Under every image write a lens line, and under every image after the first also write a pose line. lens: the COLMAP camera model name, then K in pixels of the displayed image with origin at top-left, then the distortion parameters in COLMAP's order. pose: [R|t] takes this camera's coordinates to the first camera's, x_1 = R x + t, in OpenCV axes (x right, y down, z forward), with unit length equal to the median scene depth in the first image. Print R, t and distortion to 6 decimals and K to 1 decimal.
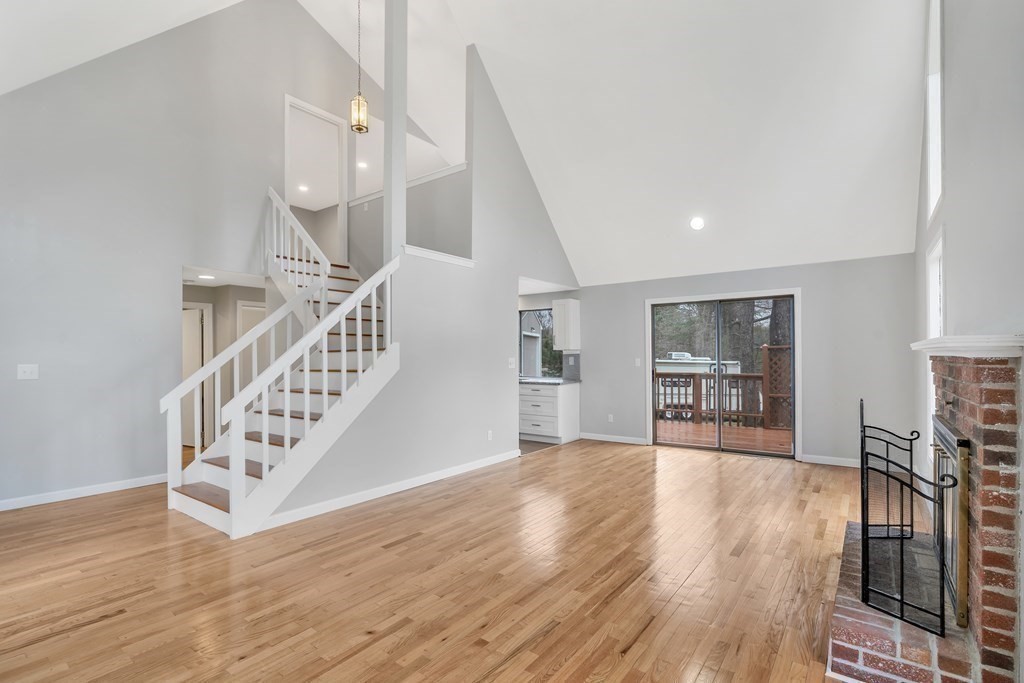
lens RADIAL K [[480.3, 0, 512.0], [0, 480.3, 344.1], [0, 0, 1]] dist [-0.002412, 0.001009]
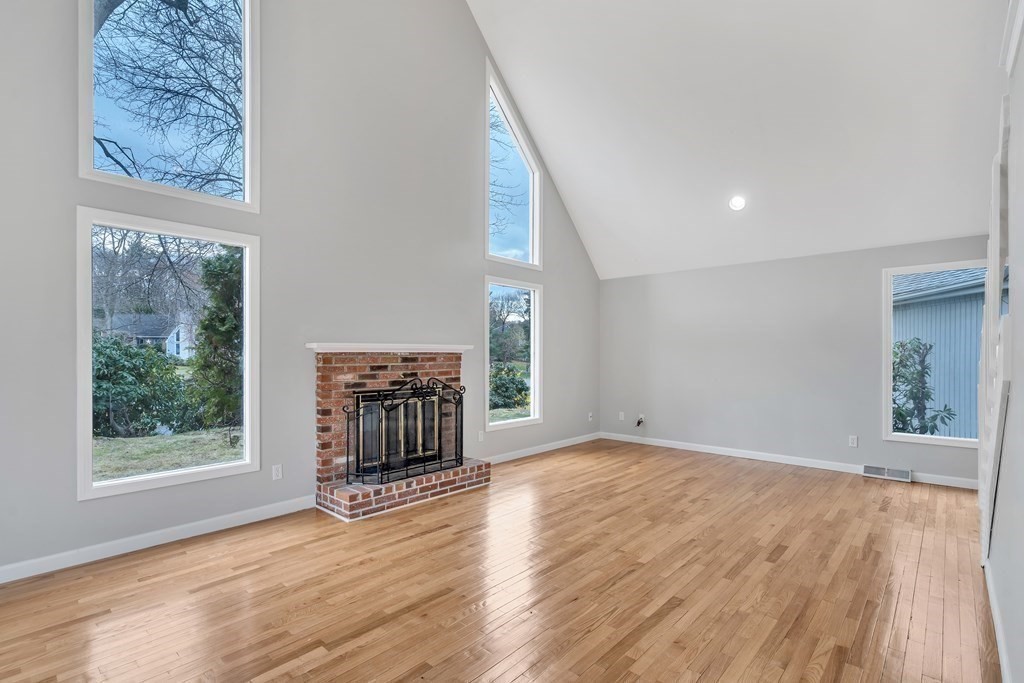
lens RADIAL K [[484.8, 0, 514.8], [0, 484.8, 349.8], [0, 0, 1]] dist [-0.004275, 0.000204]
pose [[-0.996165, 0.004432, 0.087380, 0.230092], [0.002080, 0.999634, -0.026987, 0.058584], [-0.087468, -0.026702, -0.995809, 2.441306]]
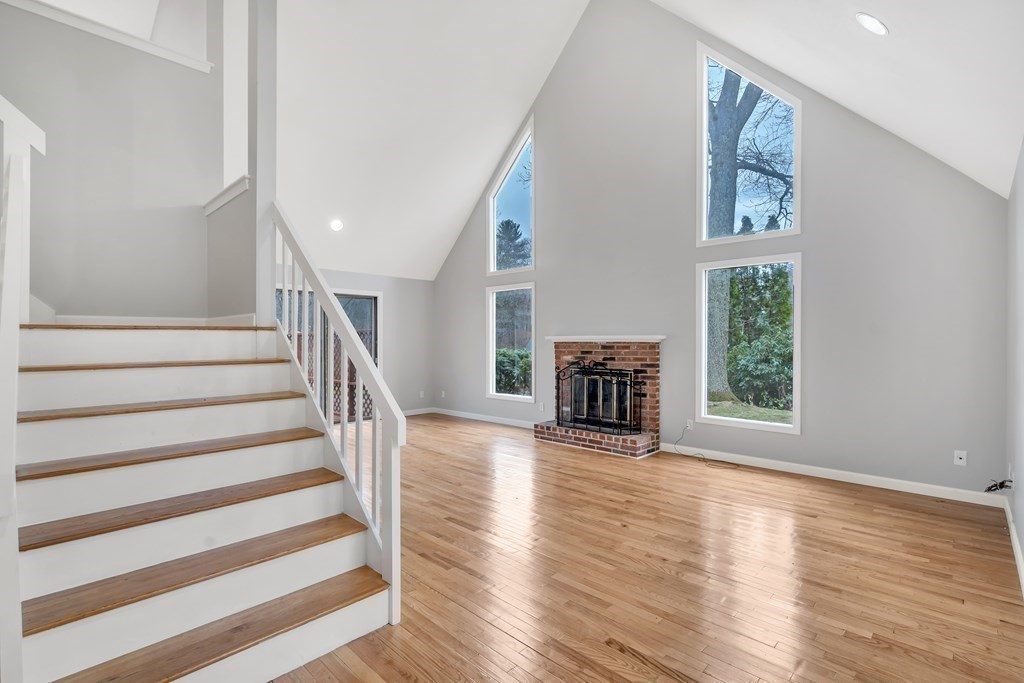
lens RADIAL K [[480.3, 0, 512.0], [0, 480.3, 344.1], [0, 0, 1]] dist [-0.002412, 0.001009]
pose [[0.129526, 0.003558, 0.991570, -1.492547], [-0.022007, 0.999758, -0.000713, 0.043420], [-0.991332, -0.021729, 0.129573, 0.963444]]
